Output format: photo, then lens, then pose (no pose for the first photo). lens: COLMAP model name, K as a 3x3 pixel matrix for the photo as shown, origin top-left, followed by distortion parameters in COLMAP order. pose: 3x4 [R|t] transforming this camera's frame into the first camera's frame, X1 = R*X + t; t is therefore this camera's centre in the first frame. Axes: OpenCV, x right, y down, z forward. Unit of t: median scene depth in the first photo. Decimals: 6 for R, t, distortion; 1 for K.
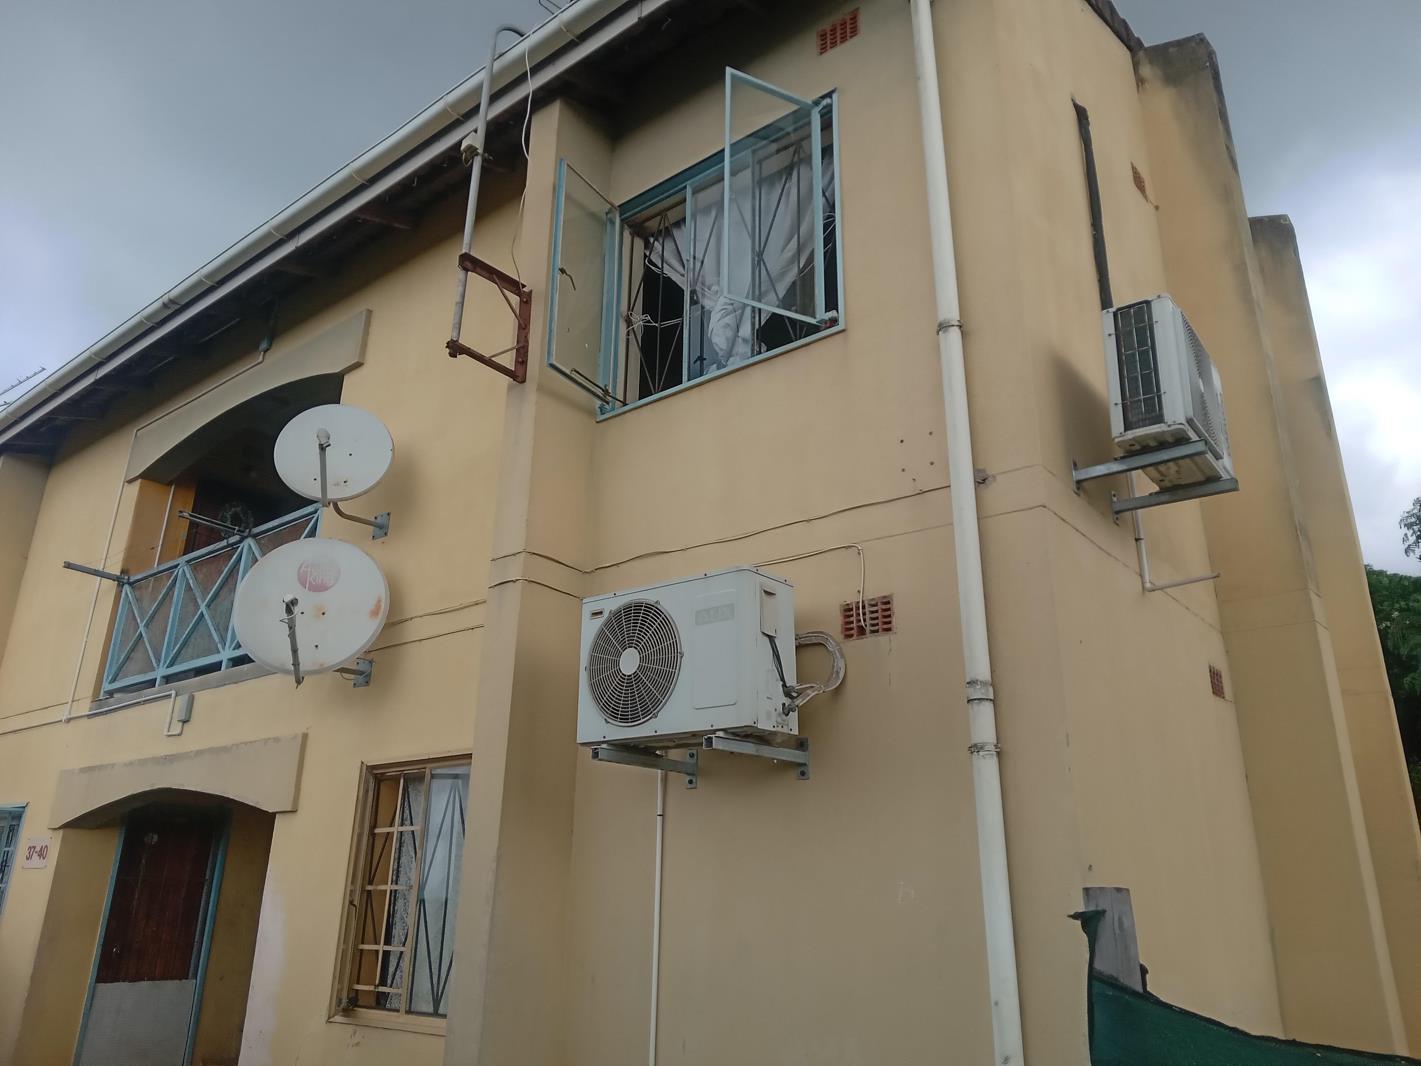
lens RADIAL K [[1040.7, 0, 707.7], [0, 1040.7, 522.7], [0, 0, 1]] dist [0.062258, -0.090588]
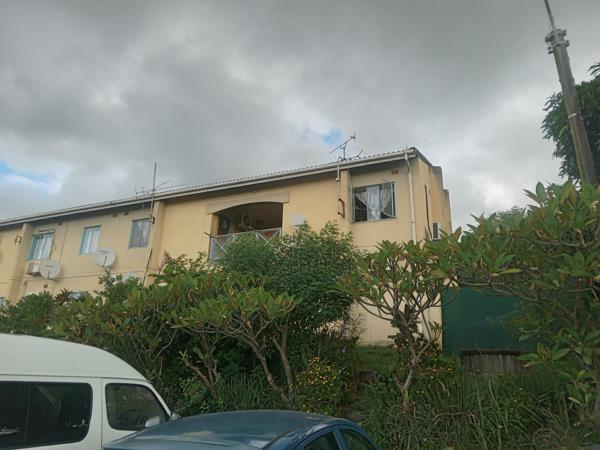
lens RADIAL K [[439.4, 0, 298.8], [0, 439.4, 220.7], [0, 0, 1]] dist [0.062258, -0.090588]
pose [[0.967815, 0.097989, 0.231801, -1.084039], [-0.100306, 0.994955, -0.001802, -0.084163], [-0.230808, -0.021507, 0.972761, -1.599331]]
